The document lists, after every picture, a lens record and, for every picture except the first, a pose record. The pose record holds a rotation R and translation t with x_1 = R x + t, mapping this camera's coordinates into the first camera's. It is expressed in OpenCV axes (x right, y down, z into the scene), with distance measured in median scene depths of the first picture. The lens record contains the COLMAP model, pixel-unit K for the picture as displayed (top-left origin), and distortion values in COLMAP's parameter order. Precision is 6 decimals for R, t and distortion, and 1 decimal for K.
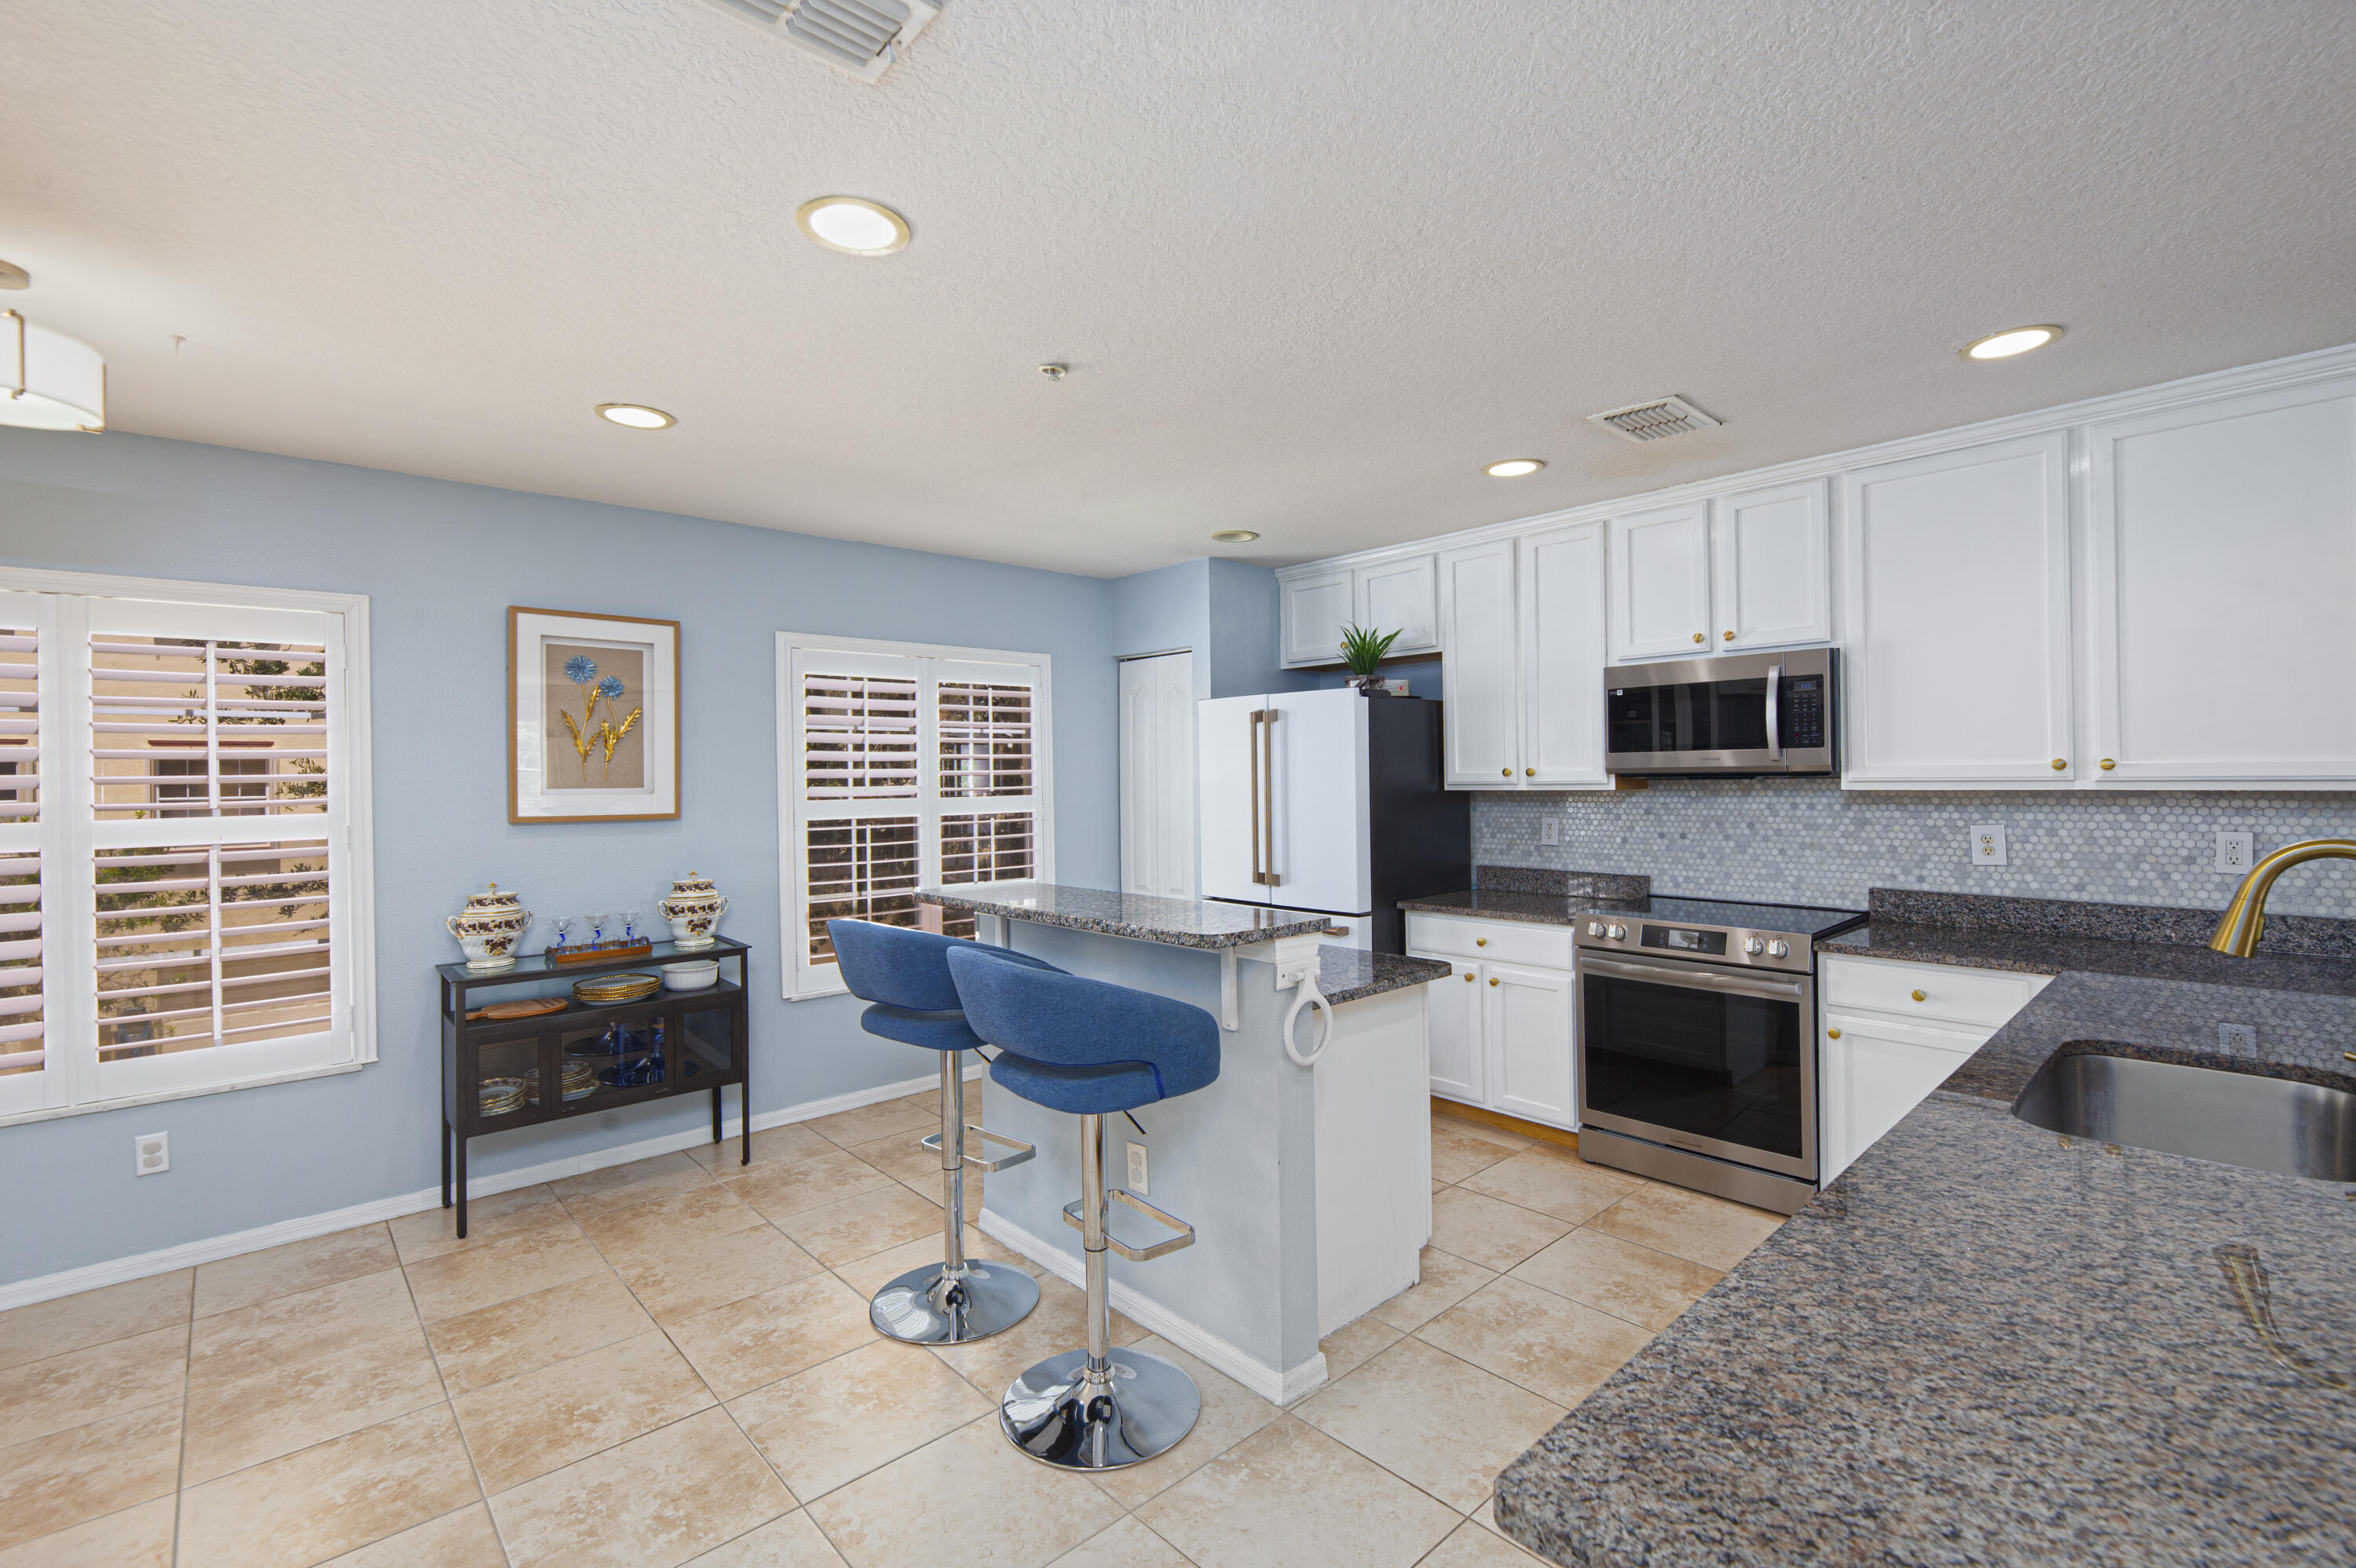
lens RADIAL K [[1044.1, 0, 1176.0], [0, 1044.1, 773.7], [0, 0, 1]] dist [0.000880, -0.000128]
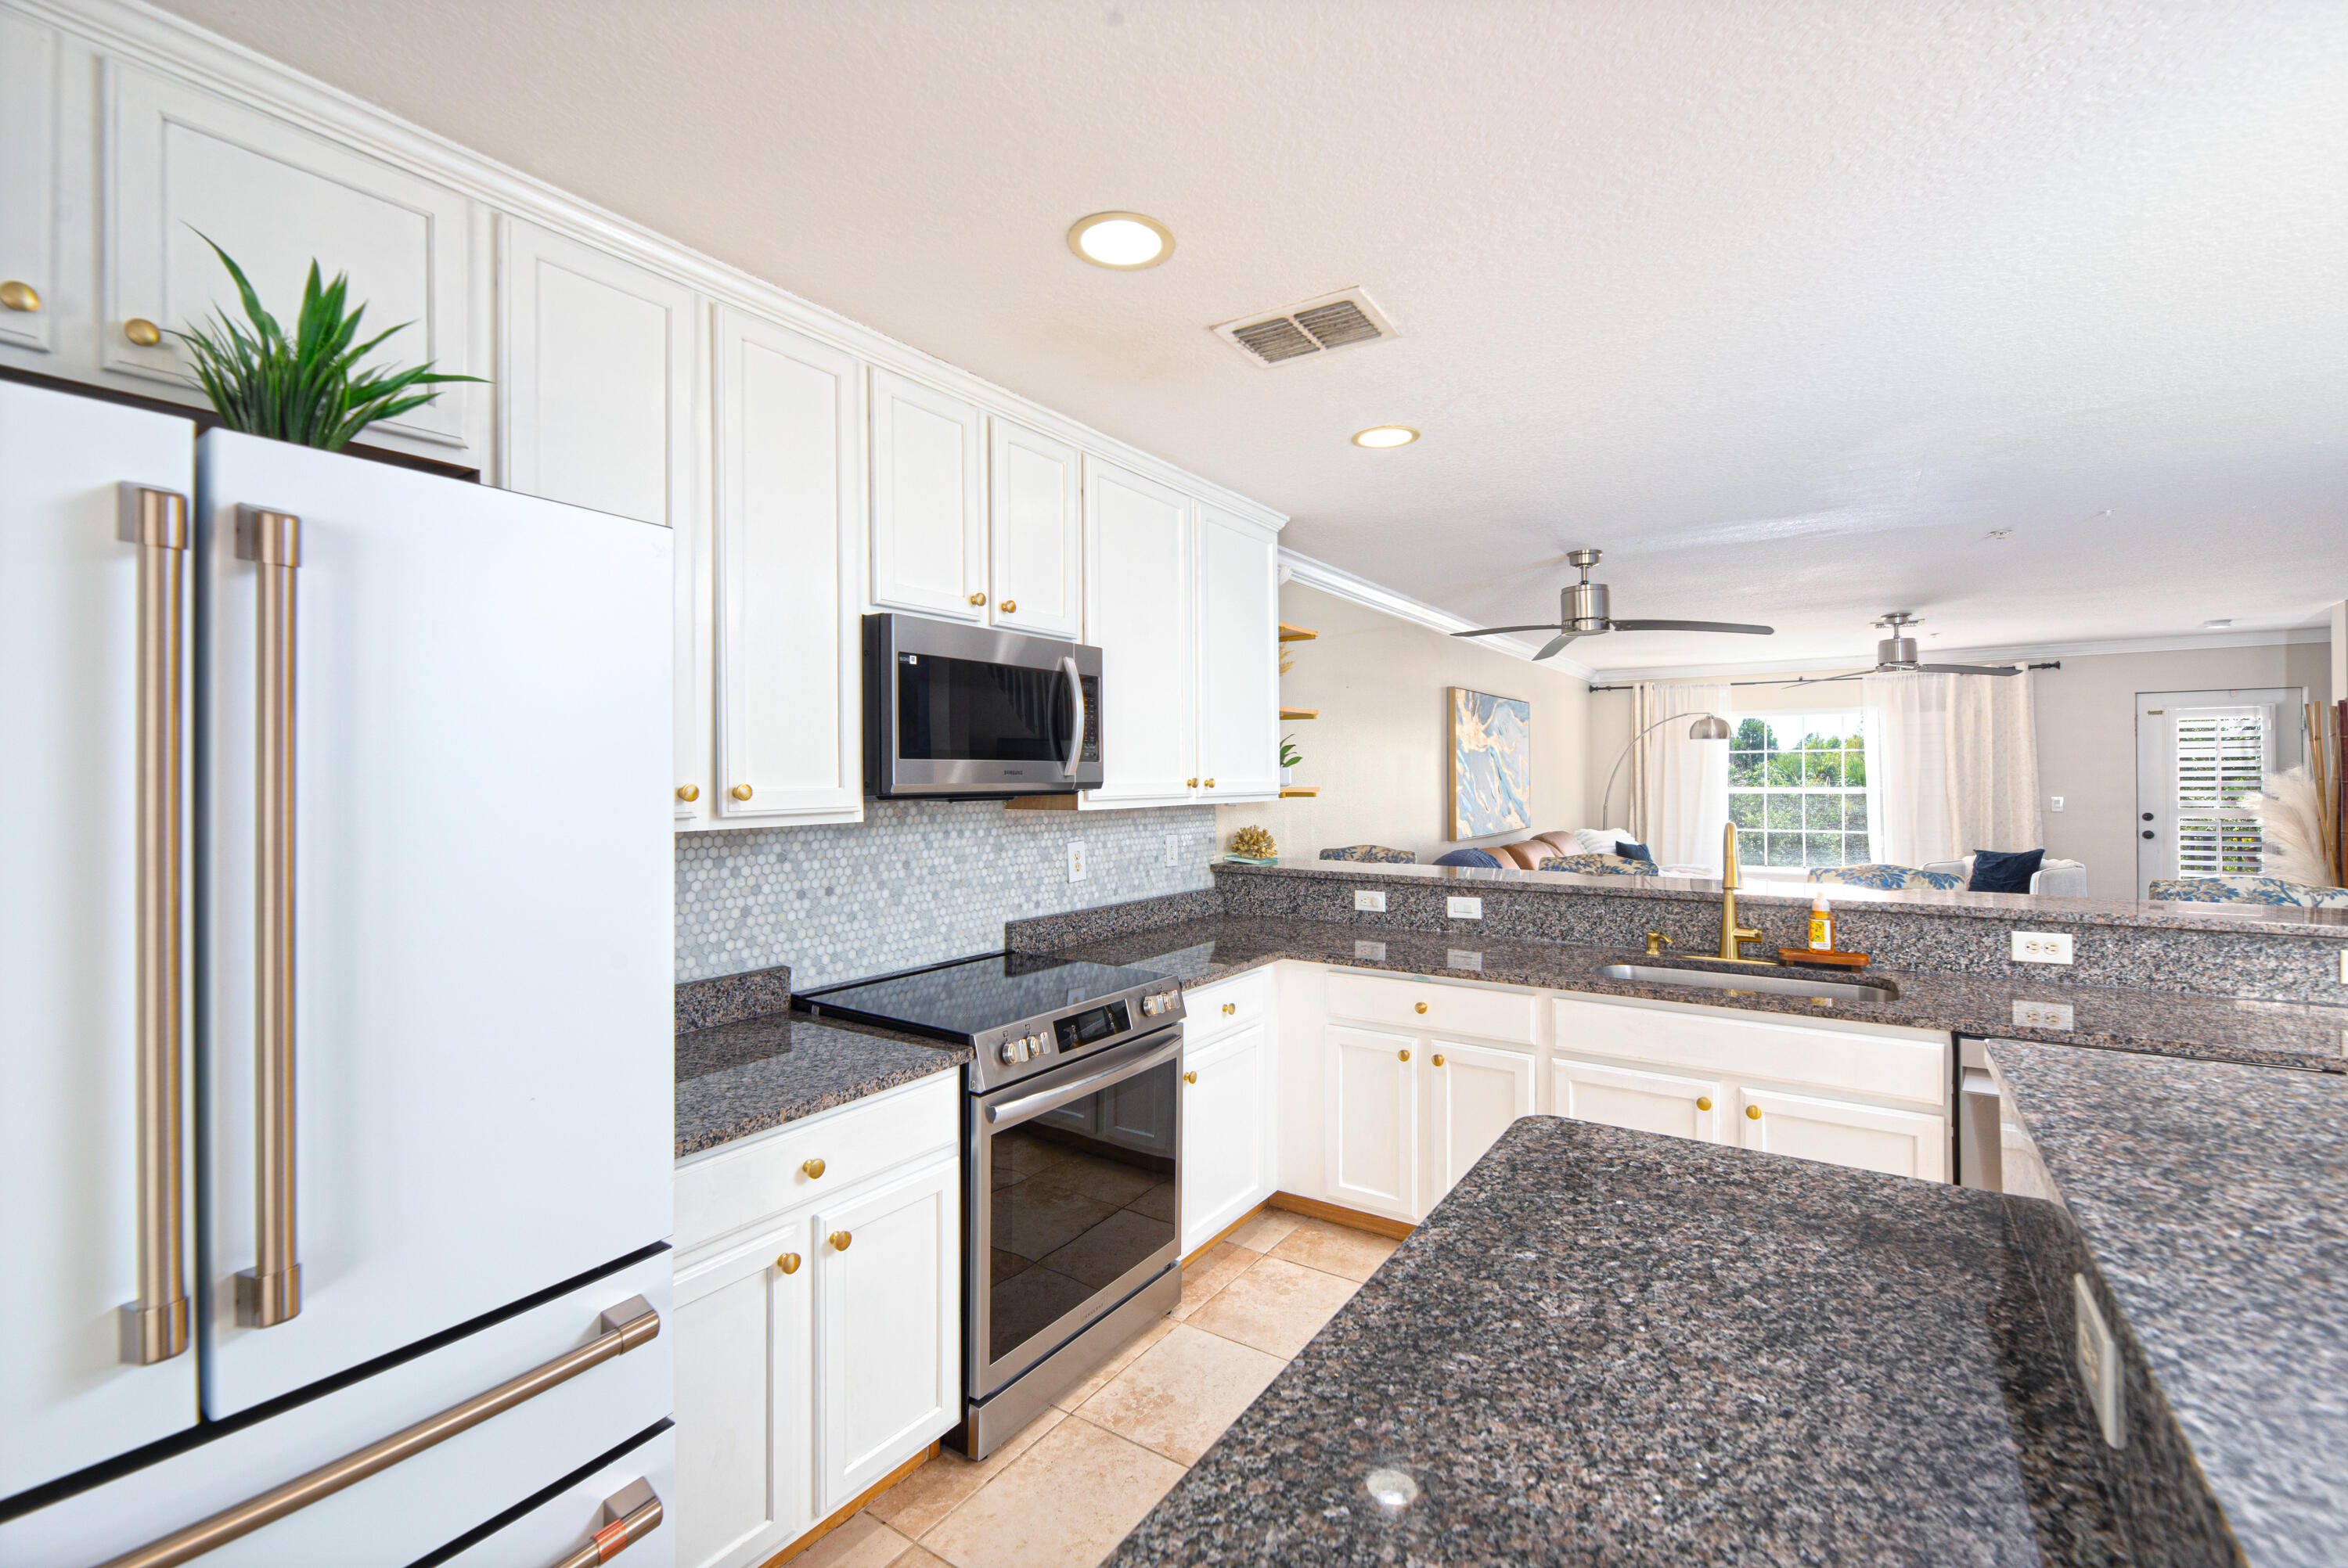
lens RADIAL K [[1009.9, 0, 1183.9], [0, 1009.9, 779.0], [0, 0, 1]] dist [-0.000120, -0.000112]
pose [[-0.247539, 0.010146, 0.968825, -0.183689], [0.004860, 0.999946, -0.009231, -0.002608], [-0.968866, 0.002424, -0.247575, 1.011323]]
